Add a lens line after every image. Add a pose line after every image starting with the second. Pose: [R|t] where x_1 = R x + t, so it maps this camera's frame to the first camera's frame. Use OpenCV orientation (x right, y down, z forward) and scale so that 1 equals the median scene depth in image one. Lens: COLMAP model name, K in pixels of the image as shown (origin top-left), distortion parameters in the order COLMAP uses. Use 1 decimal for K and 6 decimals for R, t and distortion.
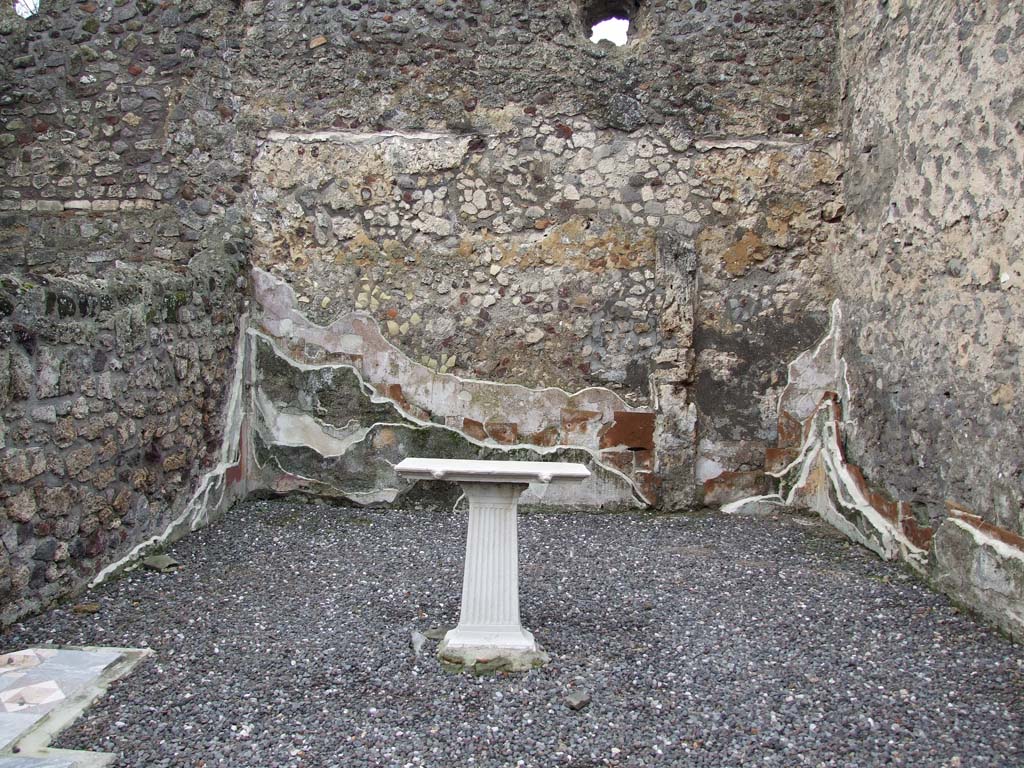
lens RADIAL K [[843.2, 0, 503.8], [0, 843.2, 382.2], [0, 0, 1]] dist [-0.048893, 0.048789]
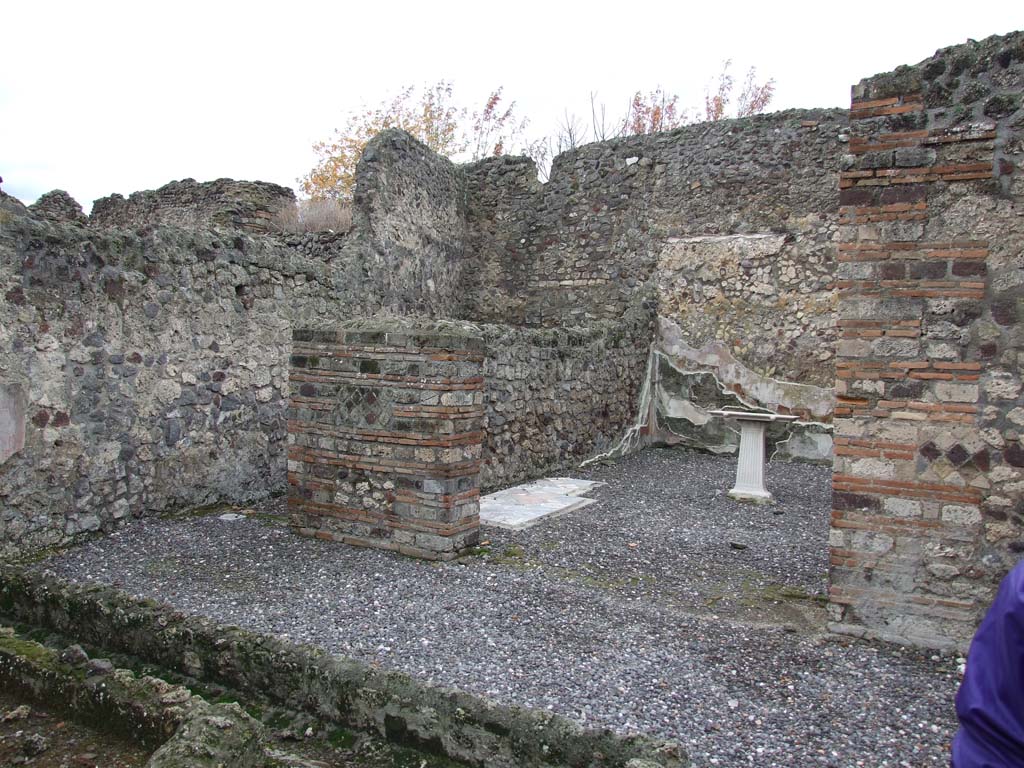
lens RADIAL K [[839.1, 0, 510.7], [0, 839.1, 352.8], [0, 0, 1]] dist [-0.141601, 0.118637]
pose [[0.885987, 0.005473, -0.463677, 0.237835], [-0.031018, 0.998390, -0.047484, 0.033623], [0.462671, 0.056453, 0.884731, -0.682478]]
